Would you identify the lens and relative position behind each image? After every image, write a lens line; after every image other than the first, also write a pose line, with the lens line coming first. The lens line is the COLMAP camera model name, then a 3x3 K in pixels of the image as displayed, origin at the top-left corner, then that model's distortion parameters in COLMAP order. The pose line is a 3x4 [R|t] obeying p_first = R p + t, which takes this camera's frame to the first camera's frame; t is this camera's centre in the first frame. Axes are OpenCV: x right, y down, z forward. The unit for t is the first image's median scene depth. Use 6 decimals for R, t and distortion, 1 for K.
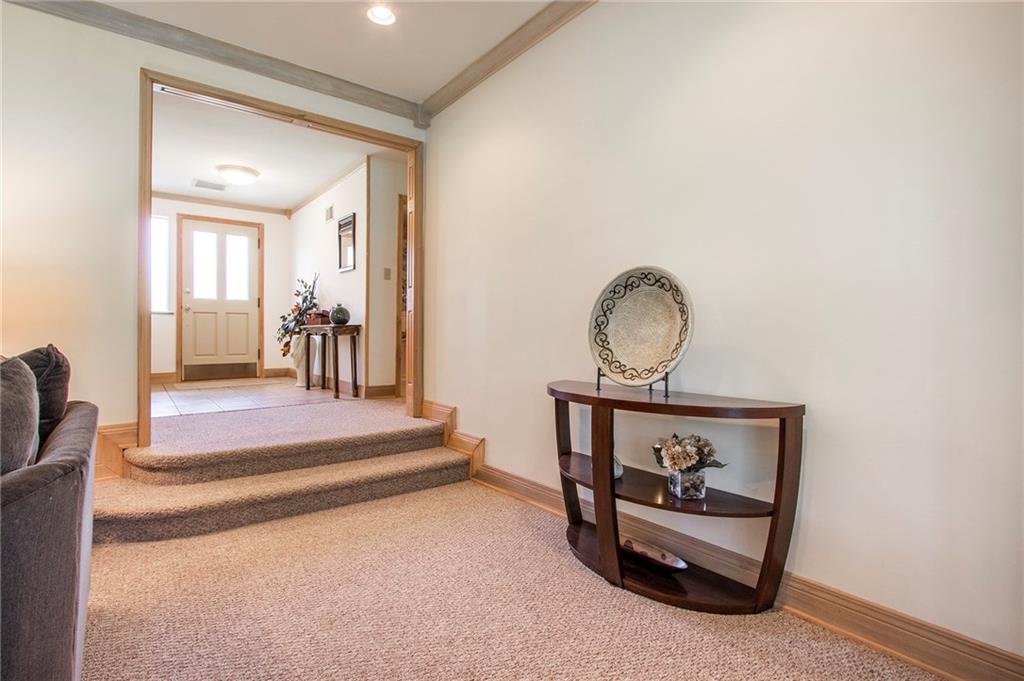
lens RADIAL K [[487.3, 0, 516.2], [0, 487.3, 337.1], [0, 0, 1]] dist [-0.015626, 0.000278]
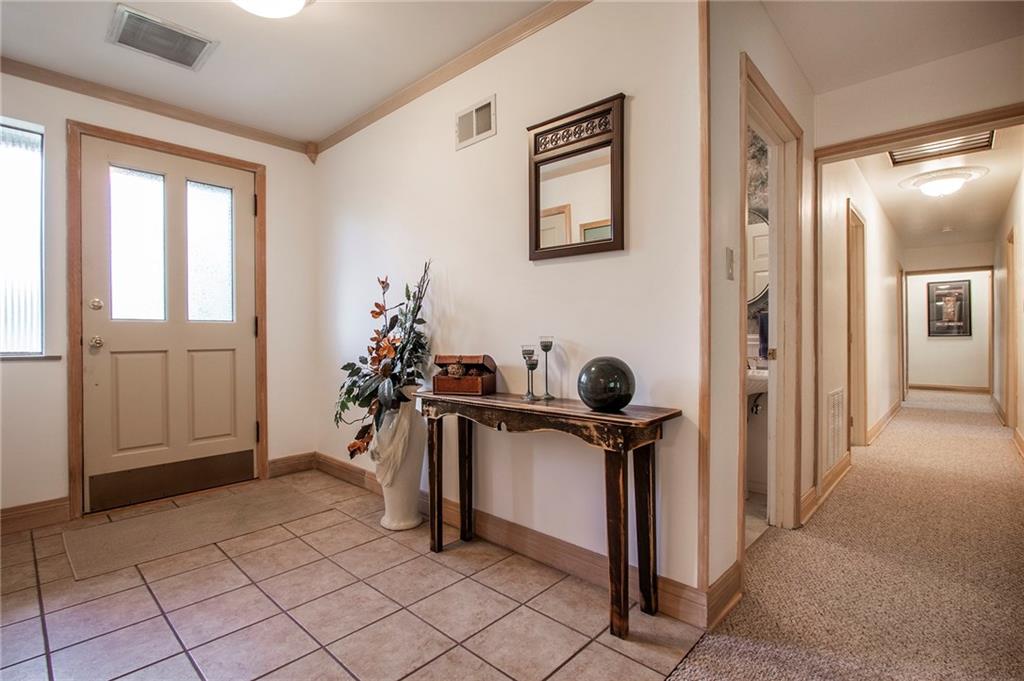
lens RADIAL K [[472.5, 0, 512.0], [0, 472.5, 340.5], [0, 0, 1]] dist [-0.016479, 0.000653]
pose [[0.989052, -0.009924, 0.147234, -0.375288], [0.010184, 0.999948, -0.001013, -0.058337], [-0.147216, 0.002502, 0.989101, 0.535932]]
